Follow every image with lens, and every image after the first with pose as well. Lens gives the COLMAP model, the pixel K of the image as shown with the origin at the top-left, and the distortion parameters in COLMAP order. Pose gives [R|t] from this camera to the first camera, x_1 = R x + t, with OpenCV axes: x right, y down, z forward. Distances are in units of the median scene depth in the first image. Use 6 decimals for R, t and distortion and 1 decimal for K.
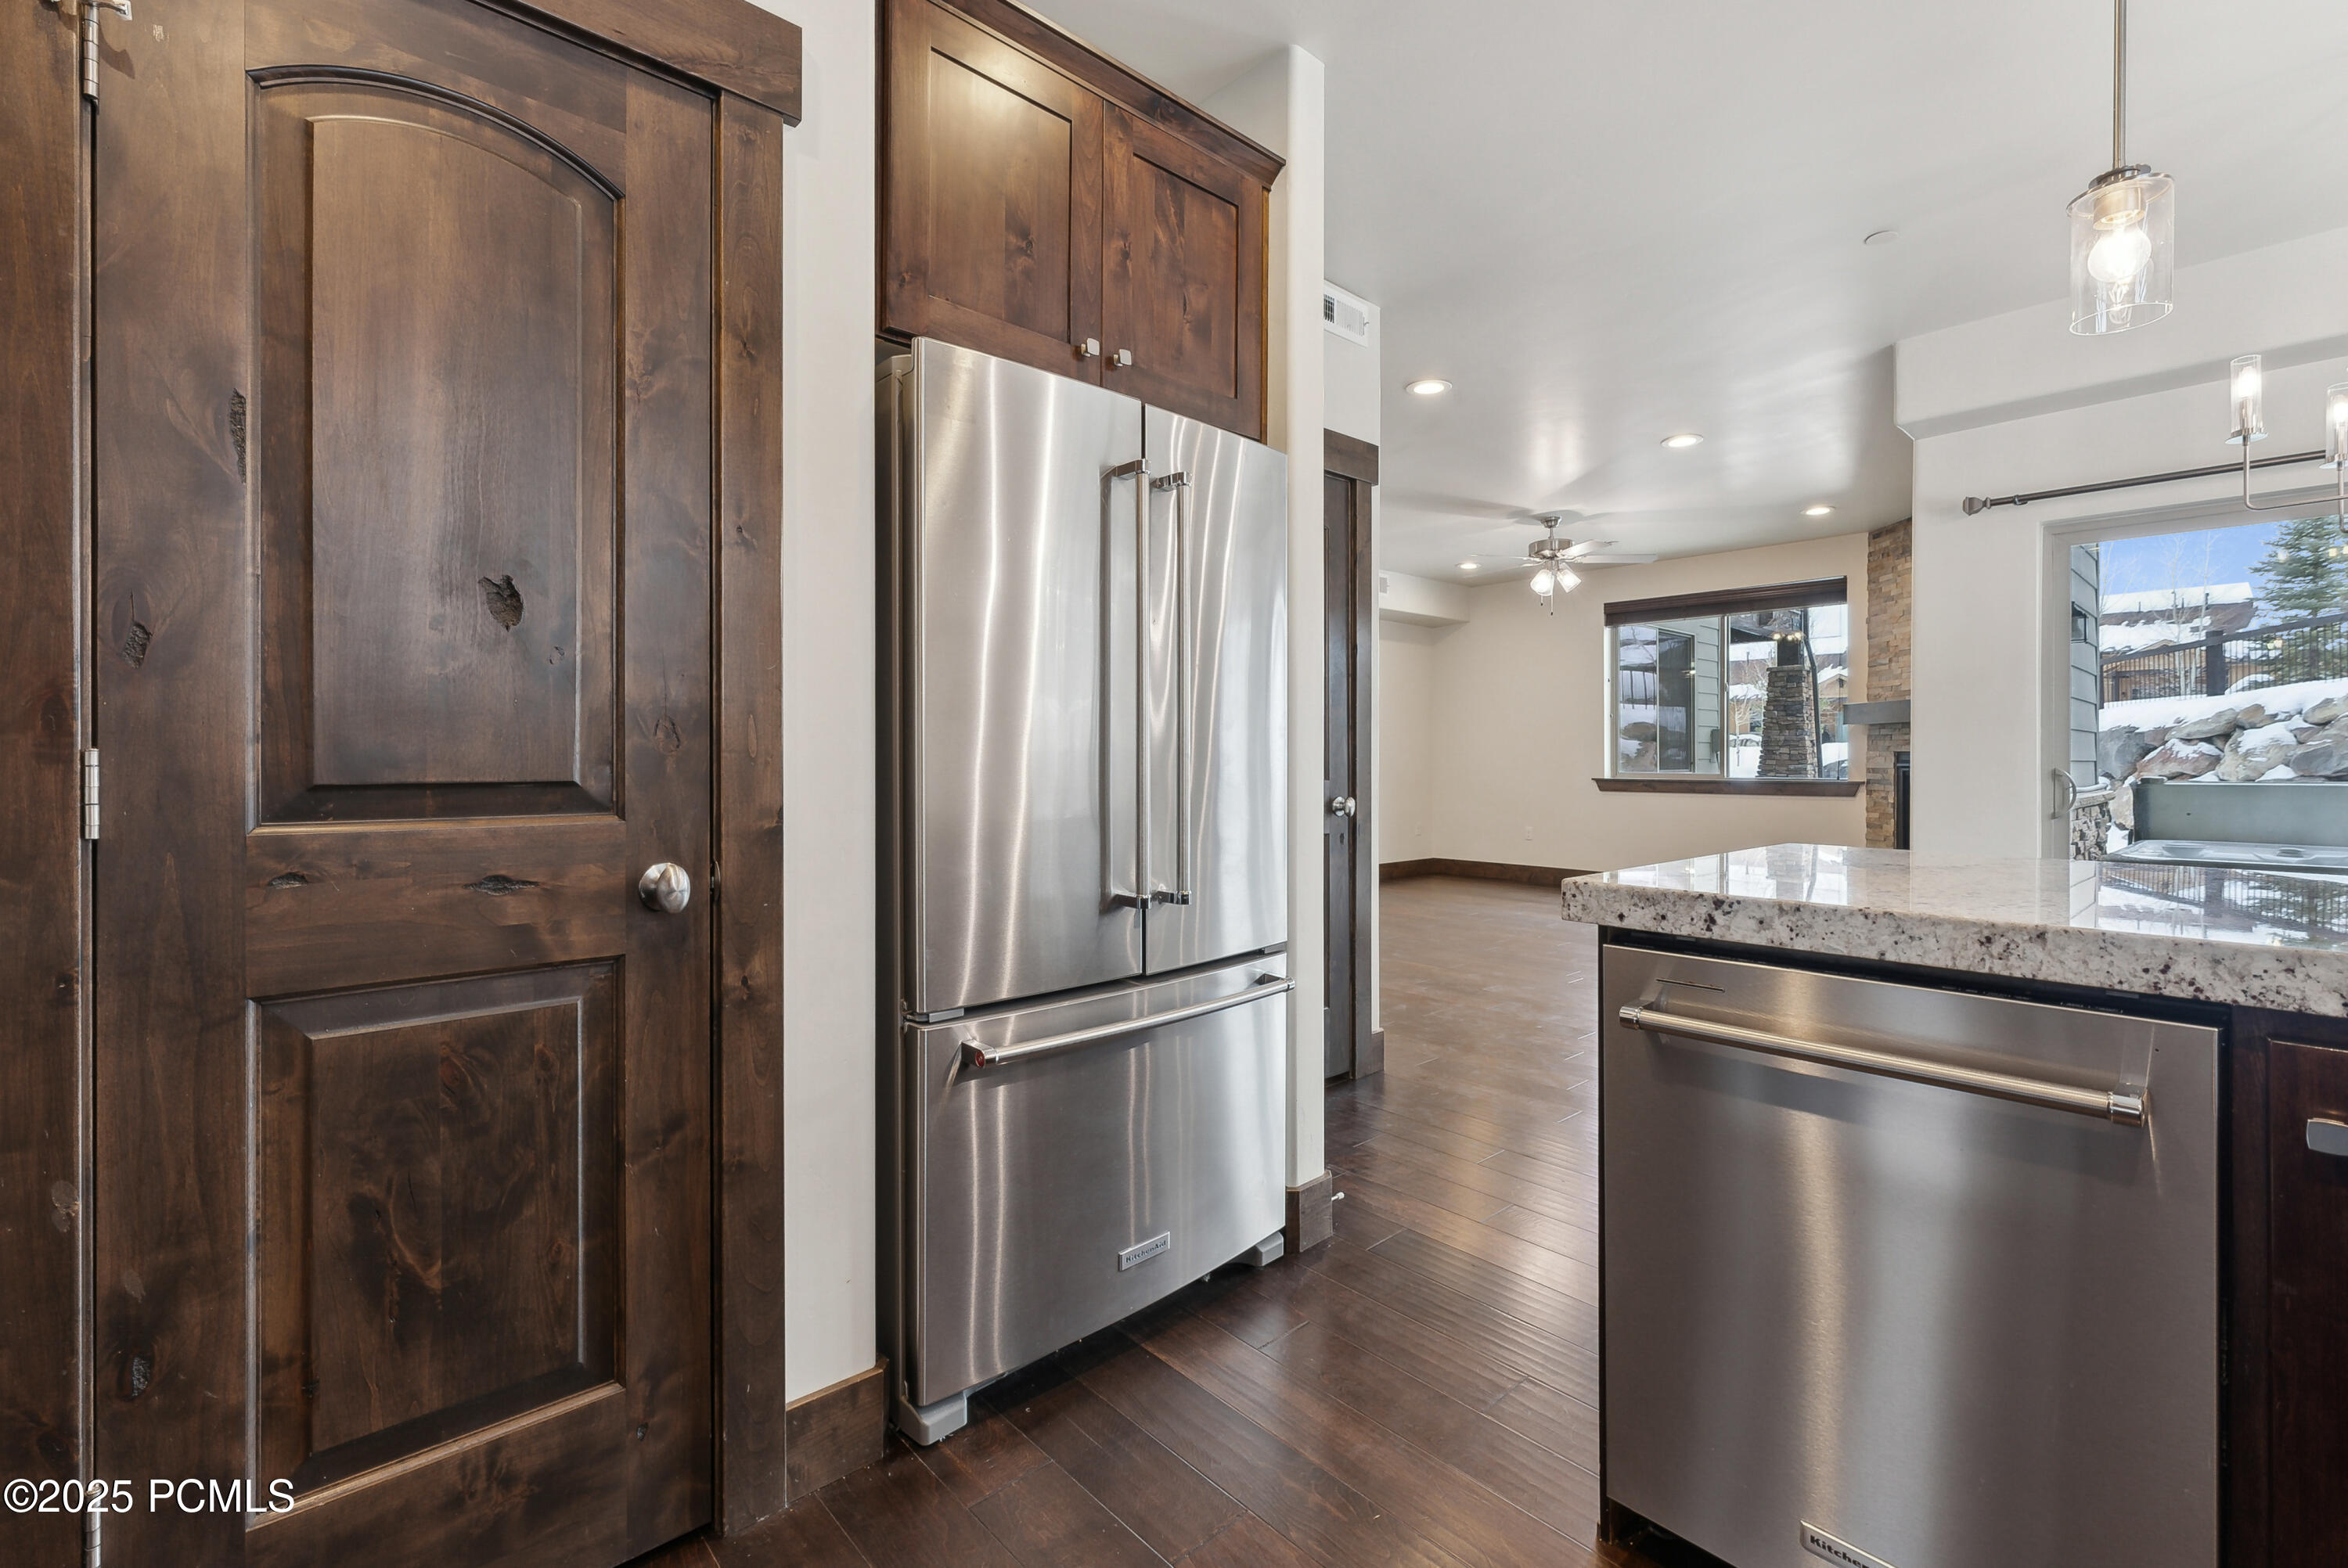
lens RADIAL K [[1006.0, 0, 1181.8], [0, 1006.0, 757.6], [0, 0, 1]] dist [-0.007873, 0.002380]
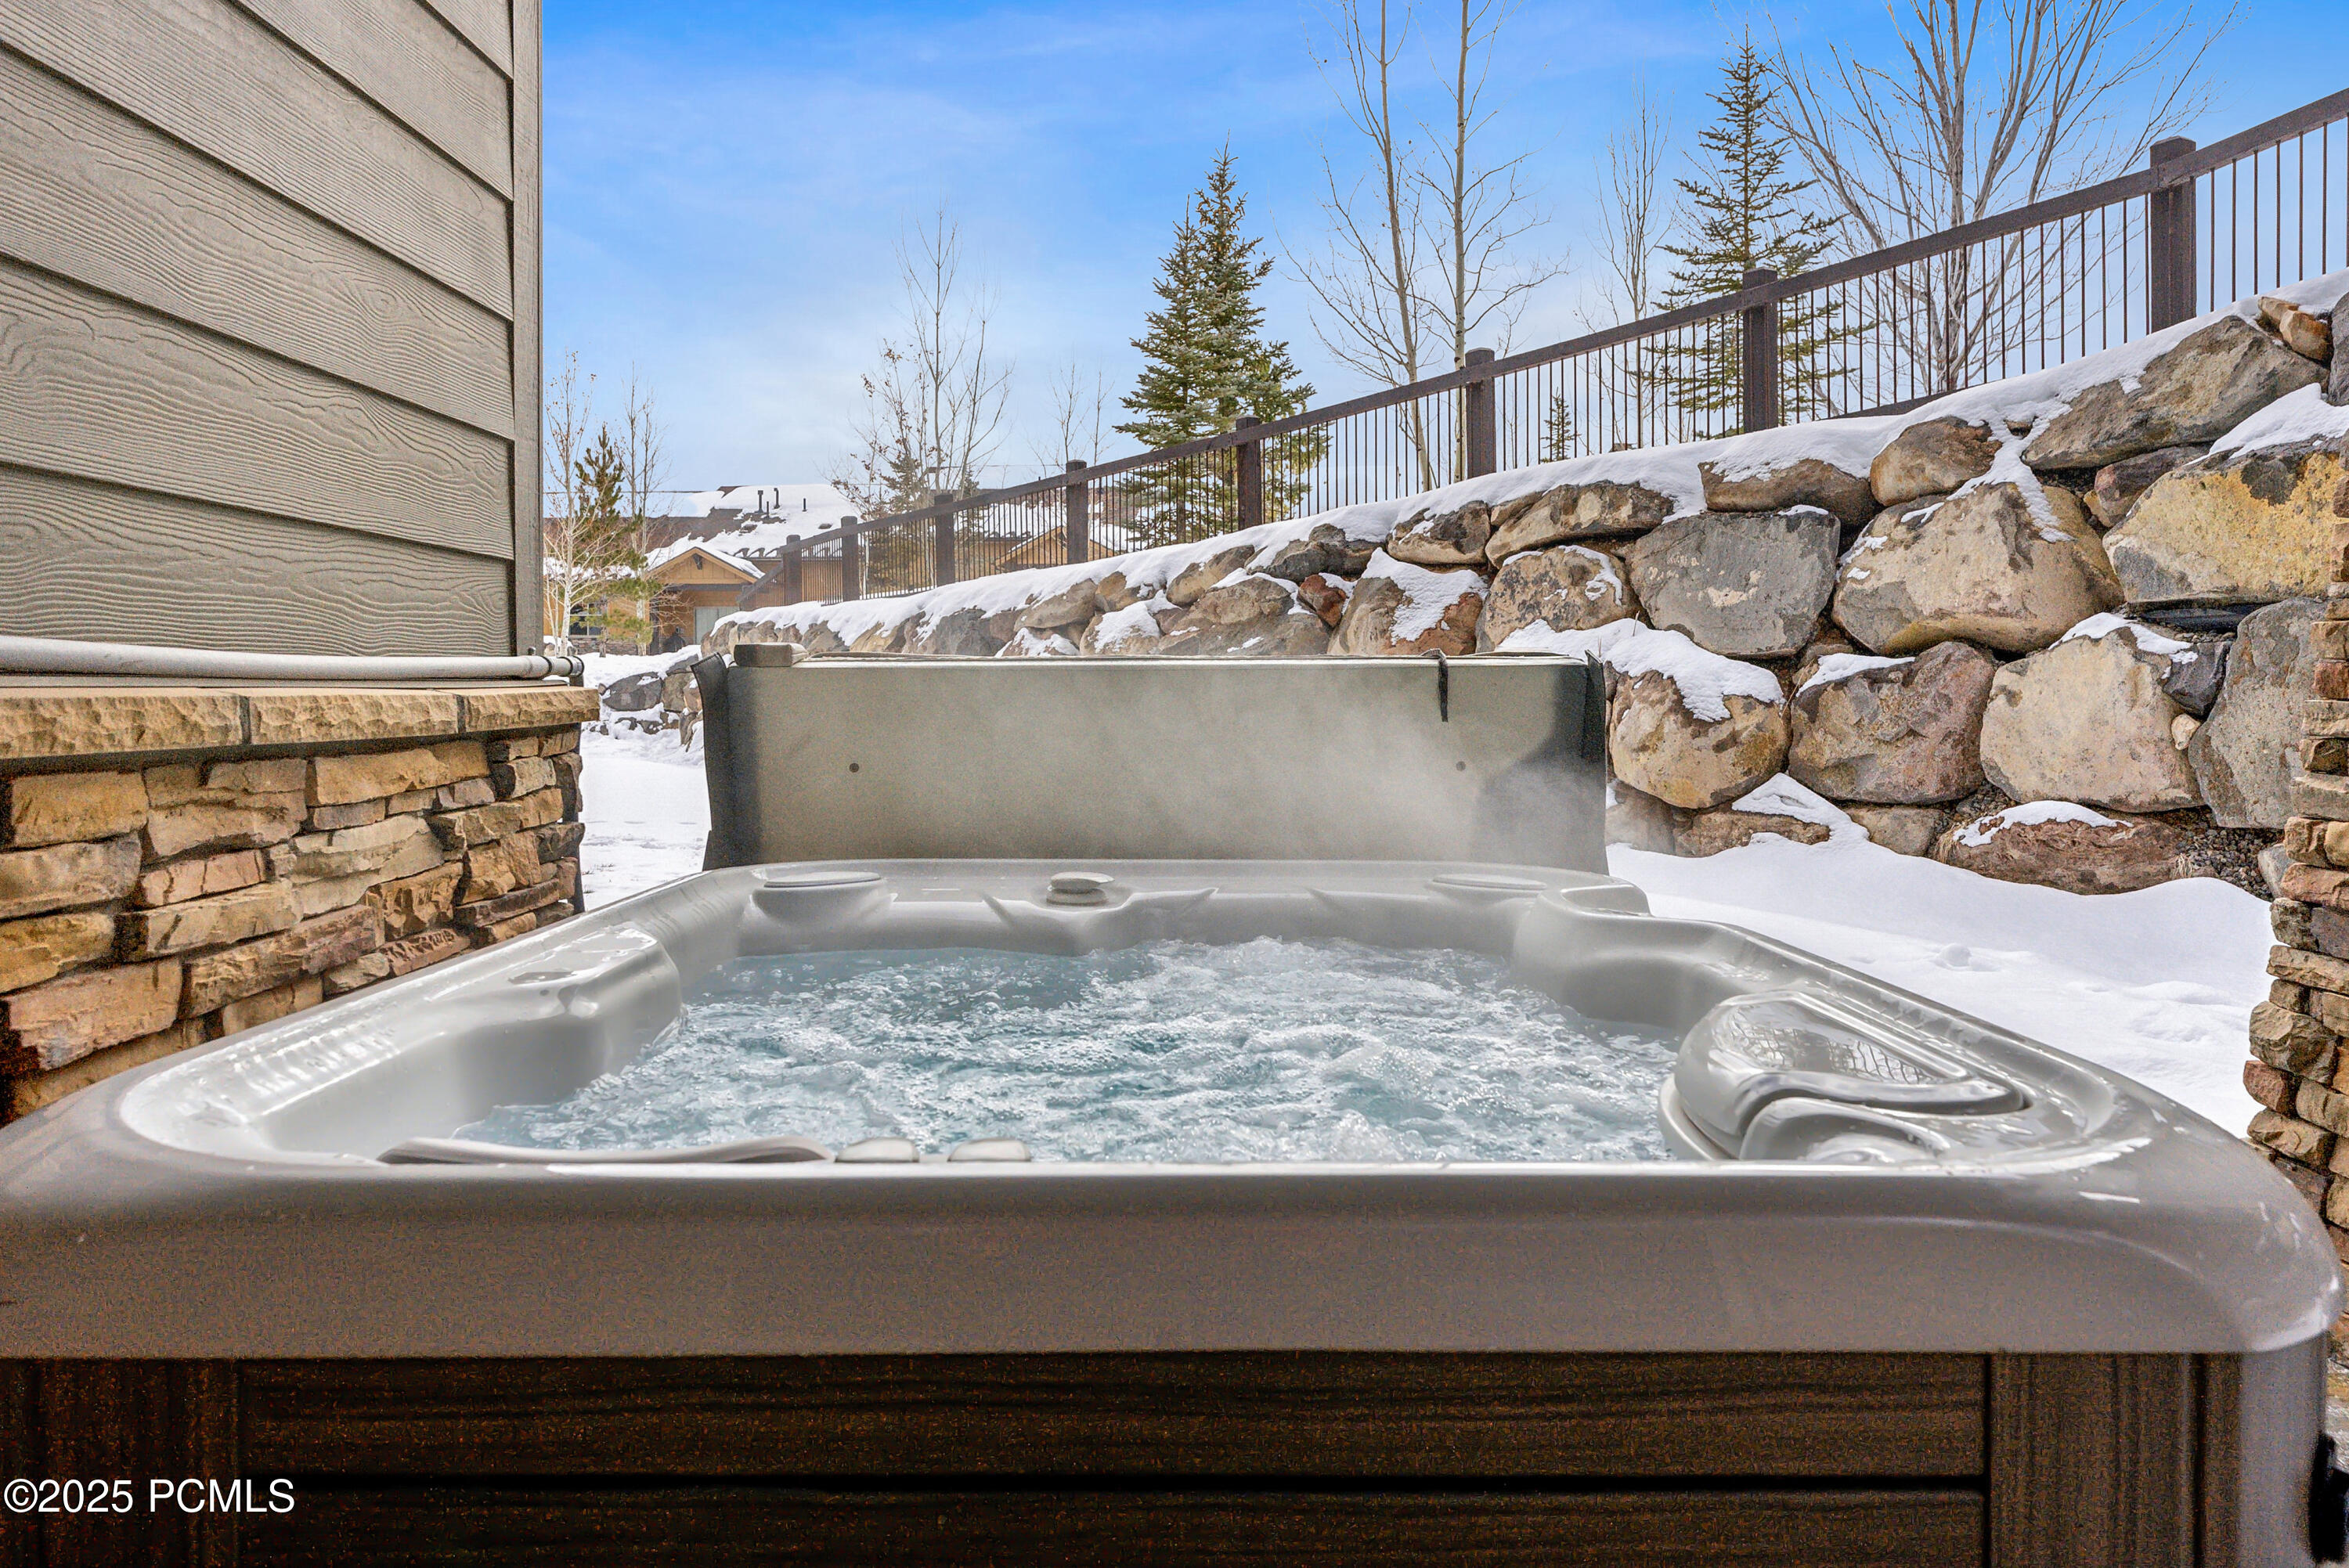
lens RADIAL K [[1646.5, 0, 1182.9], [0, 1646.5, 775.7], [0, 0, 1]] dist [-0.011034, -0.000403]
pose [[0.666159, -0.040668, 0.744701, 0.637838], [-0.002693, 0.998375, 0.056930, 0.026735], [-0.745805, -0.039930, 0.664966, 0.541839]]
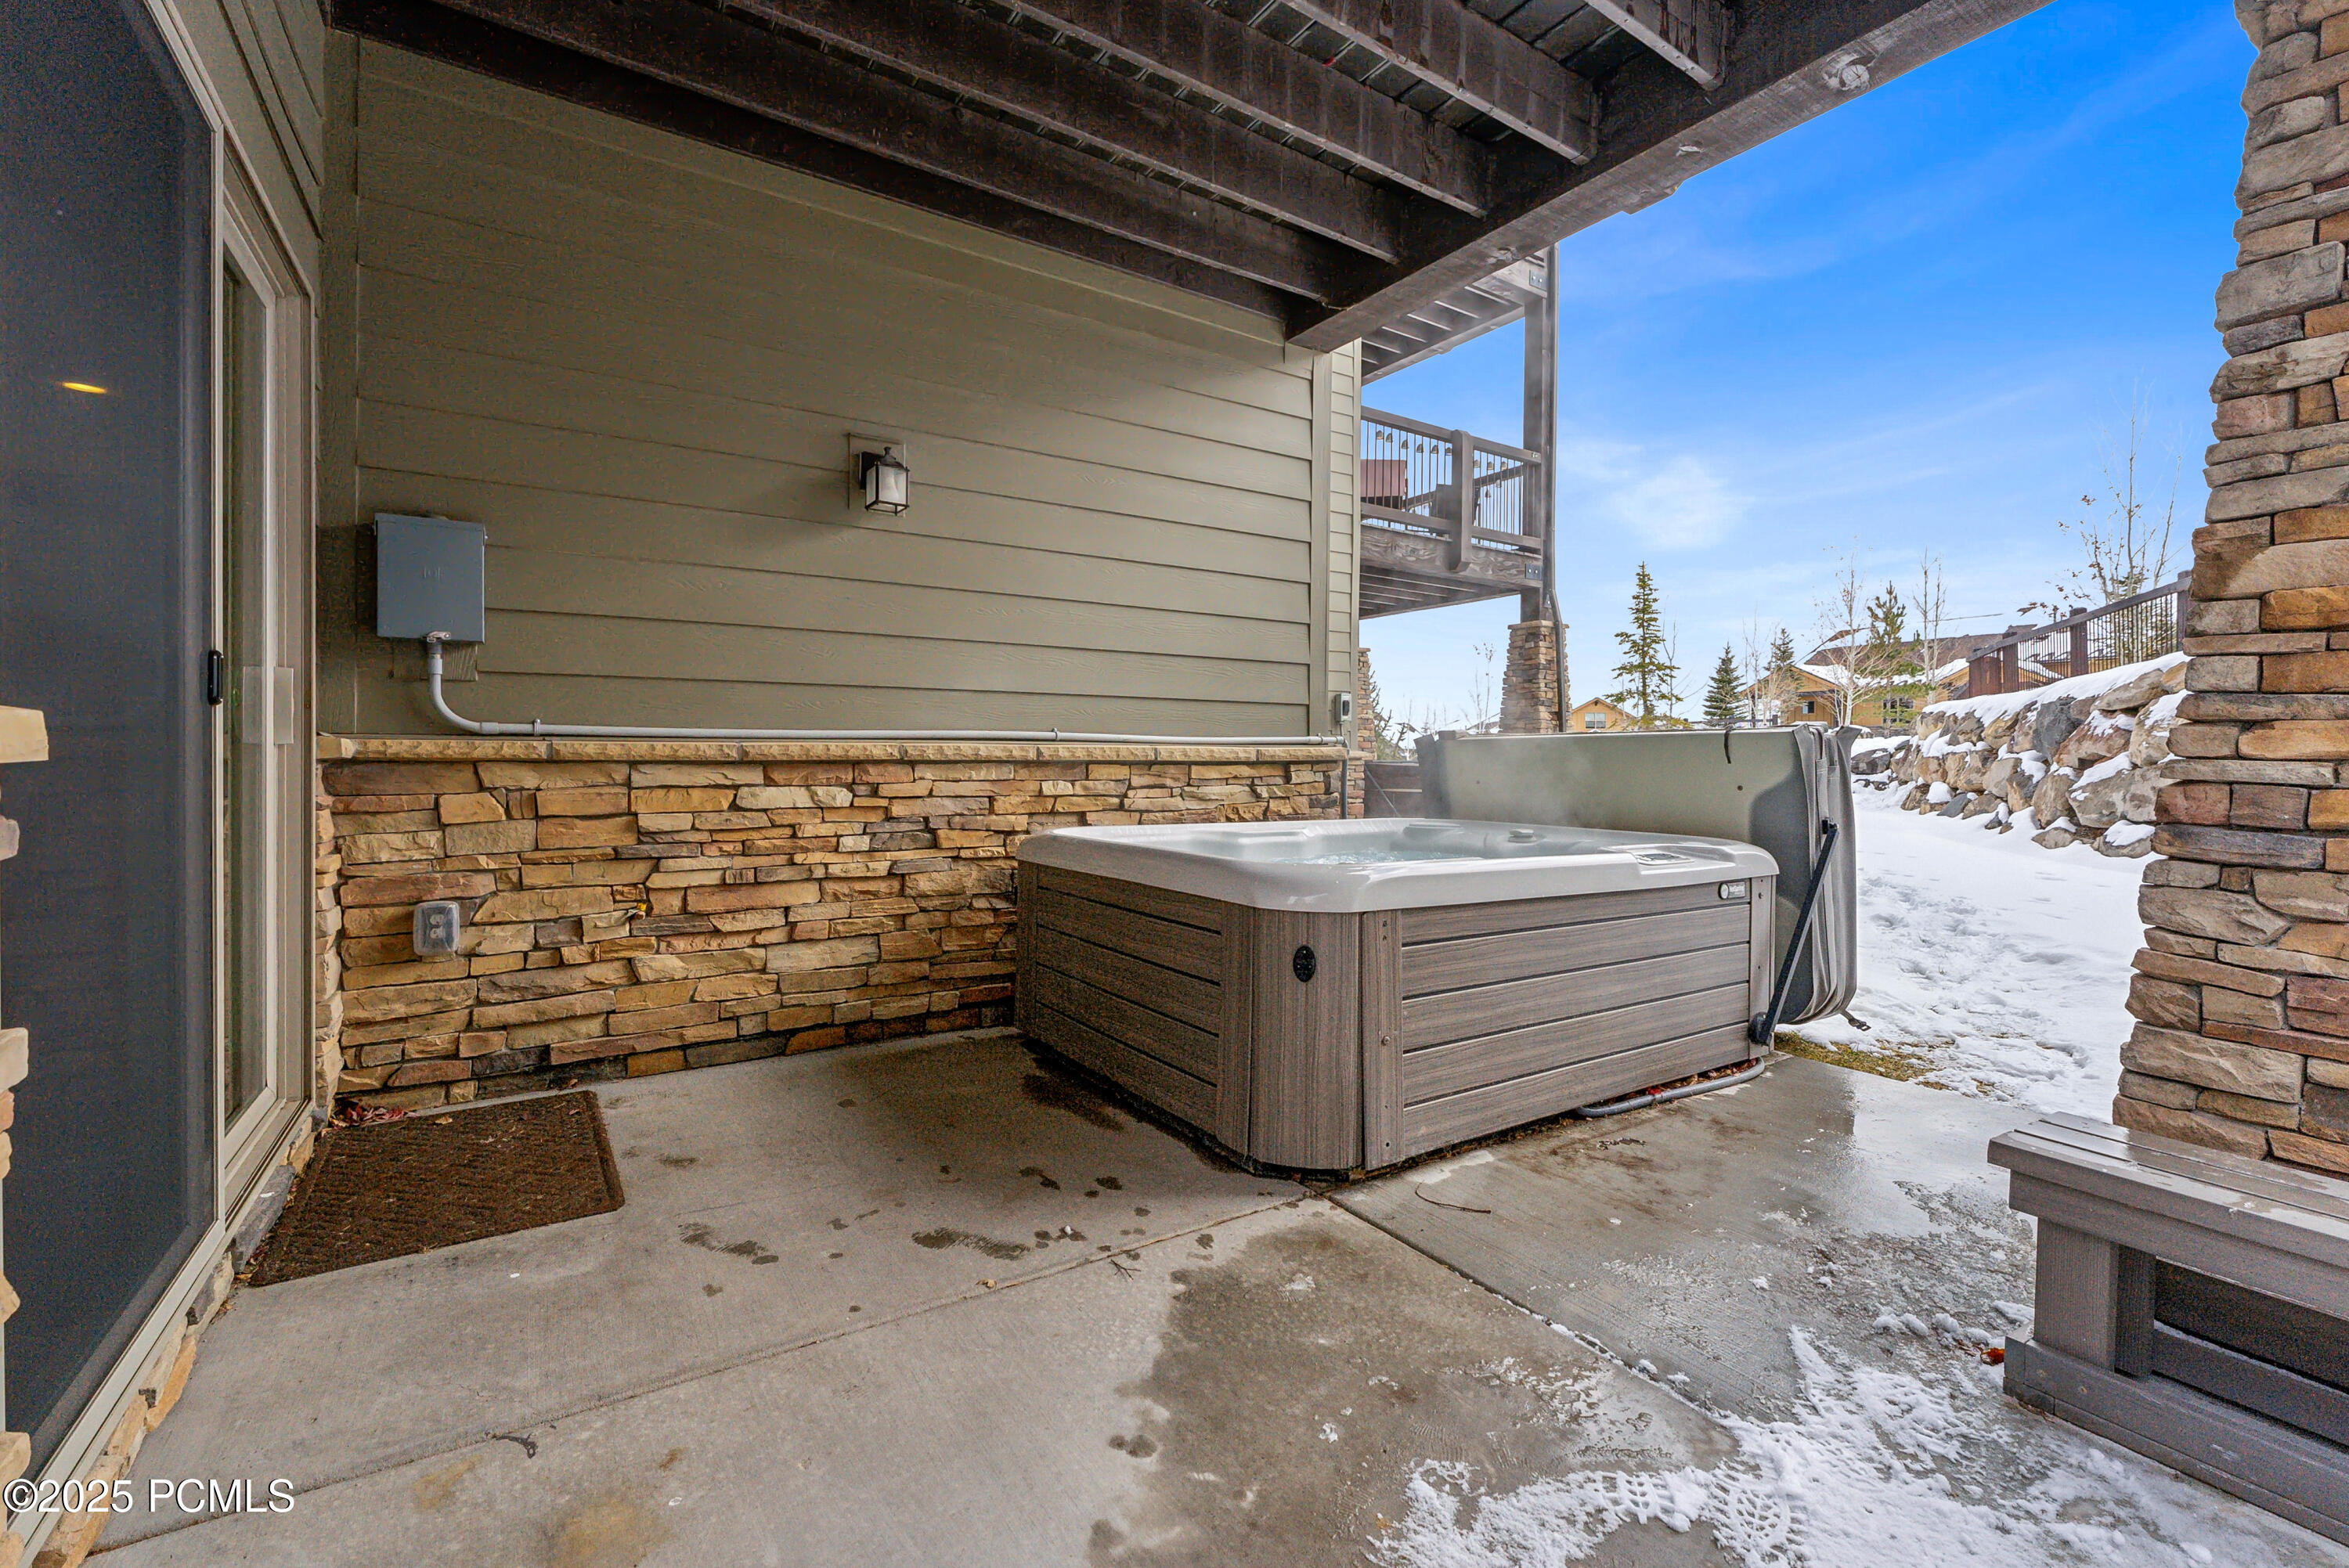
lens RADIAL K [[1008.8, 0, 1162.7], [0, 1008.8, 768.2], [0, 0, 1]] dist [-0.004424, 0.001993]
pose [[0.987115, 0.002688, -0.159992, 0.815732], [-0.000700, 0.999922, 0.012484, 0.033385], [0.160013, -0.012211, 0.987039, 0.240702]]
